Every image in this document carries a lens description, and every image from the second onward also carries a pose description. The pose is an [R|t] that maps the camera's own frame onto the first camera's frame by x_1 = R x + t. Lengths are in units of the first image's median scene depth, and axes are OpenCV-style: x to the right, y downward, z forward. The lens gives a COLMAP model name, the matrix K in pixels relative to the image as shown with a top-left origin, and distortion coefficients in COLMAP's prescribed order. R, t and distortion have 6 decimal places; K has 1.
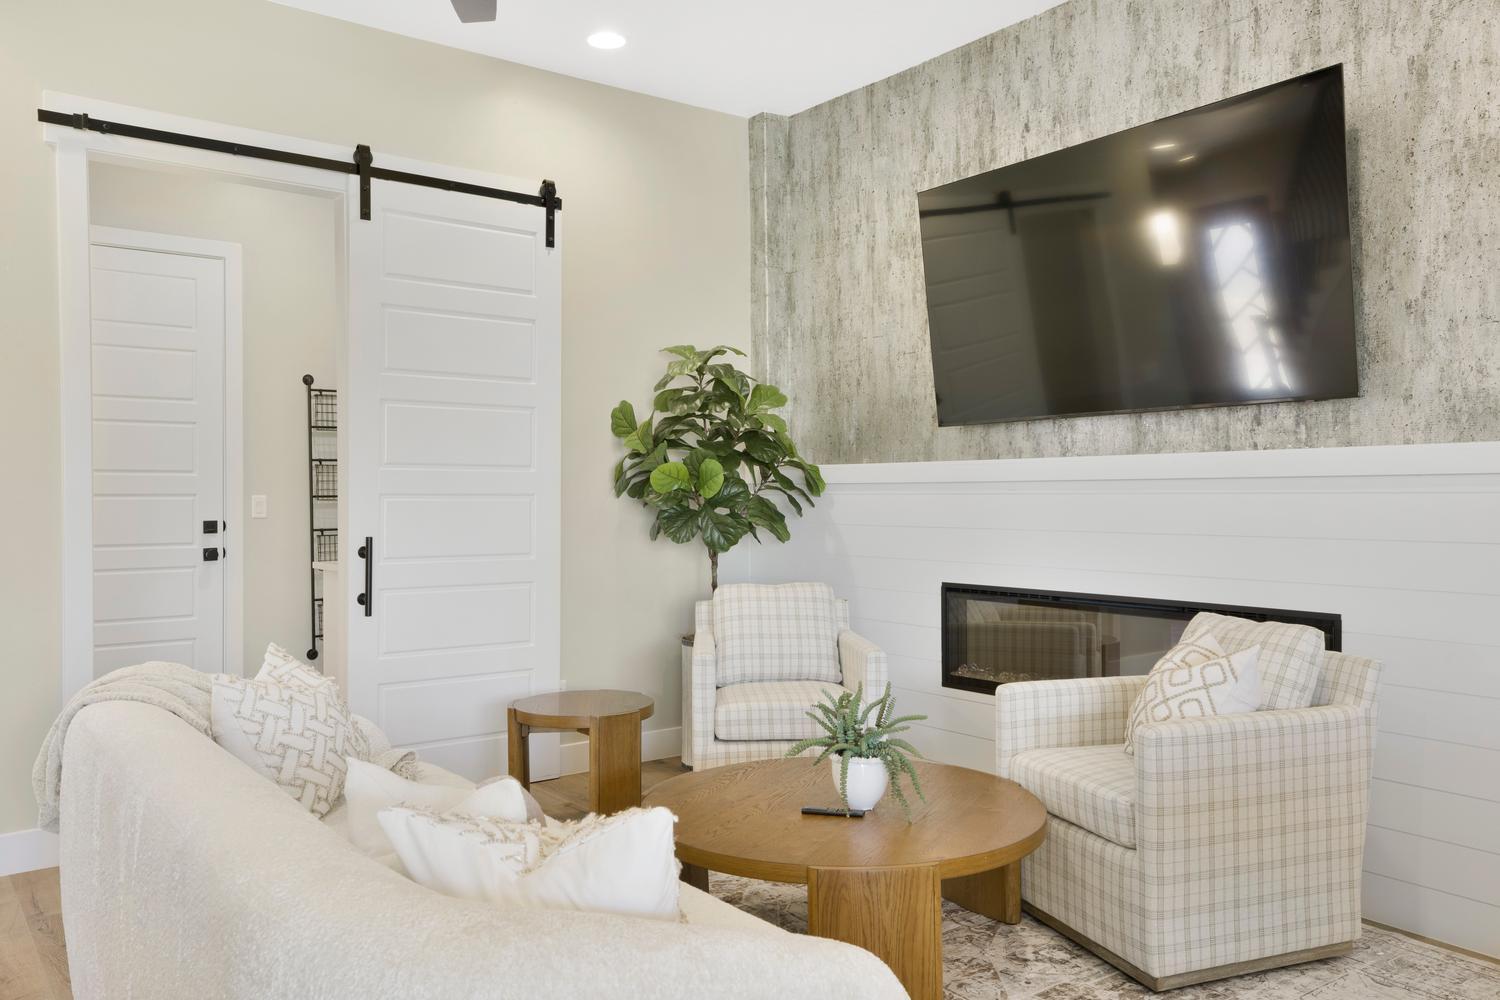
lens RADIAL K [[1159.2, 0, 750.8], [0, 1159.2, 497.3], [0, 0, 1]] dist [-0.048599, -0.010029]
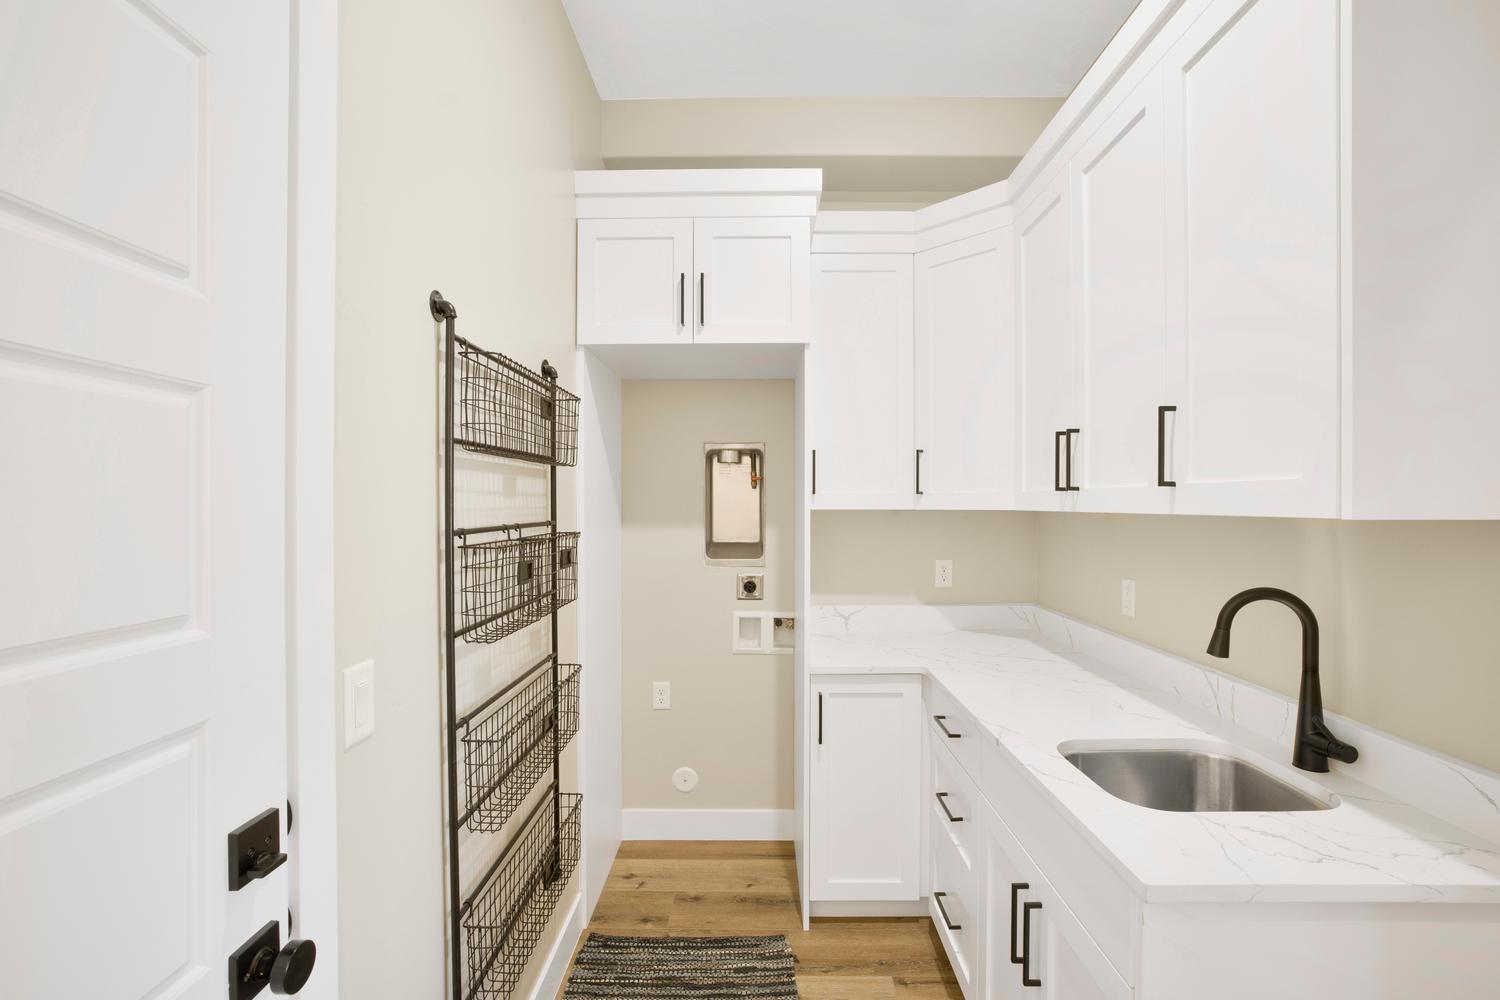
lens RADIAL K [[684.5, 0, 752.3], [0, 684.5, 502.1], [0, 0, 1]] dist [0.000091, 0.000078]
pose [[0.624080, -0.003517, 0.781352, -0.609865], [0.002754, 0.999994, 0.002301, -0.052721], [-0.781356, 0.000716, 0.624086, 0.984226]]
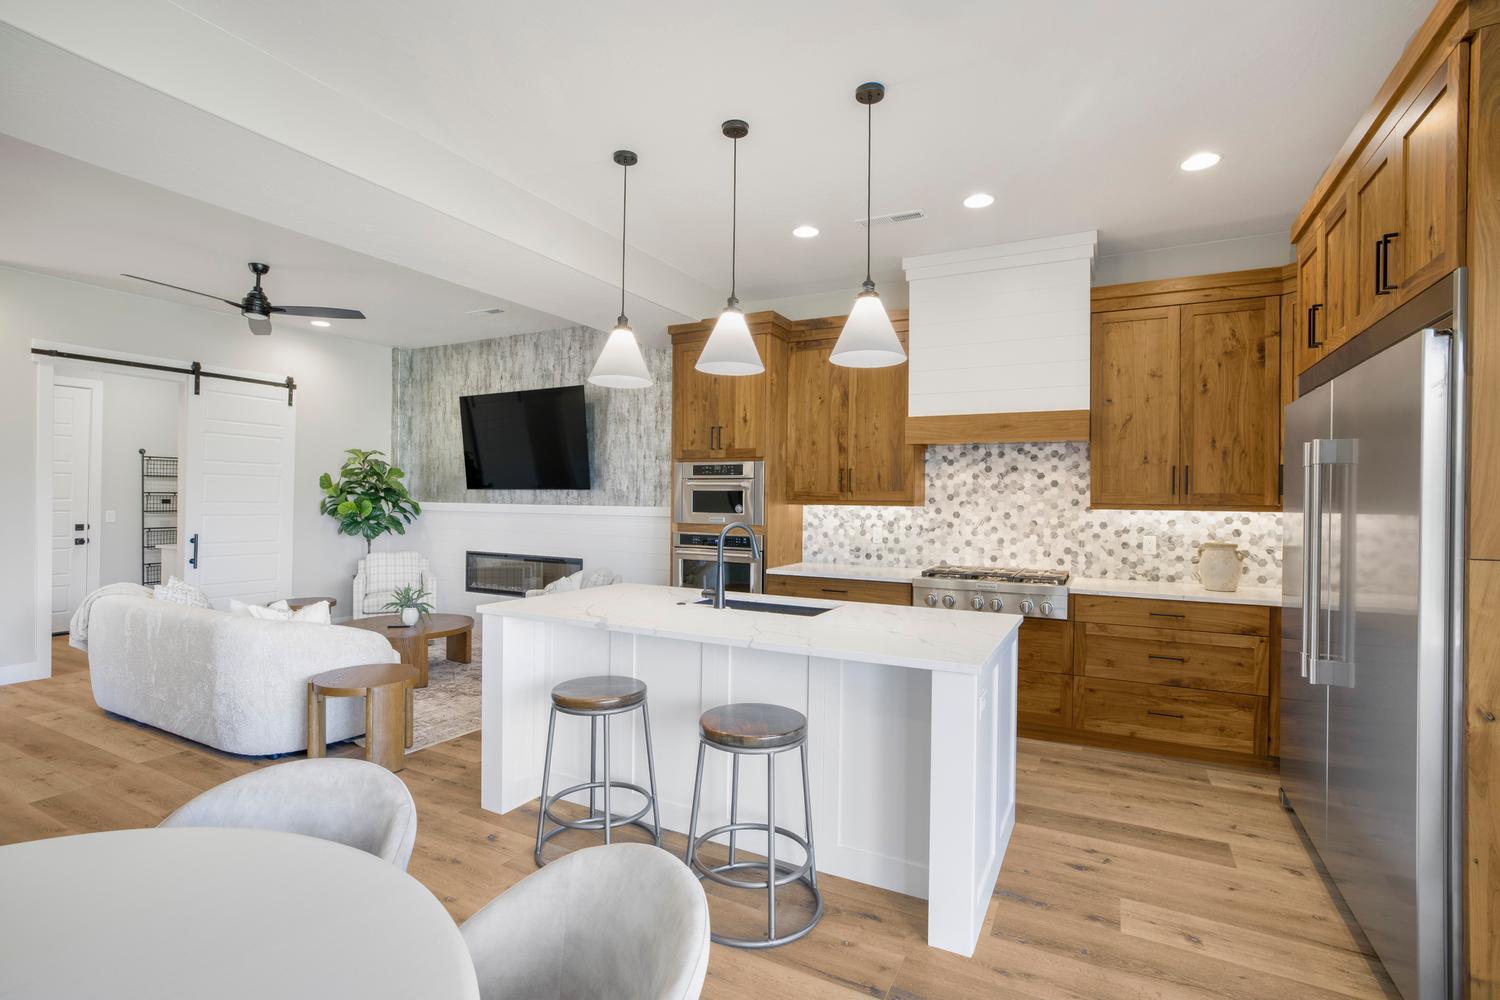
lens RADIAL K [[713.7, 0, 741.9], [0, 713.7, 493.8], [0, 0, 1]] dist [-0.013327, 0.002145]
pose [[0.916571, 0.018360, 0.399450, 0.084580], [-0.014742, 0.999818, -0.012127, -0.038071], [-0.399600, 0.005227, 0.916675, -0.623697]]
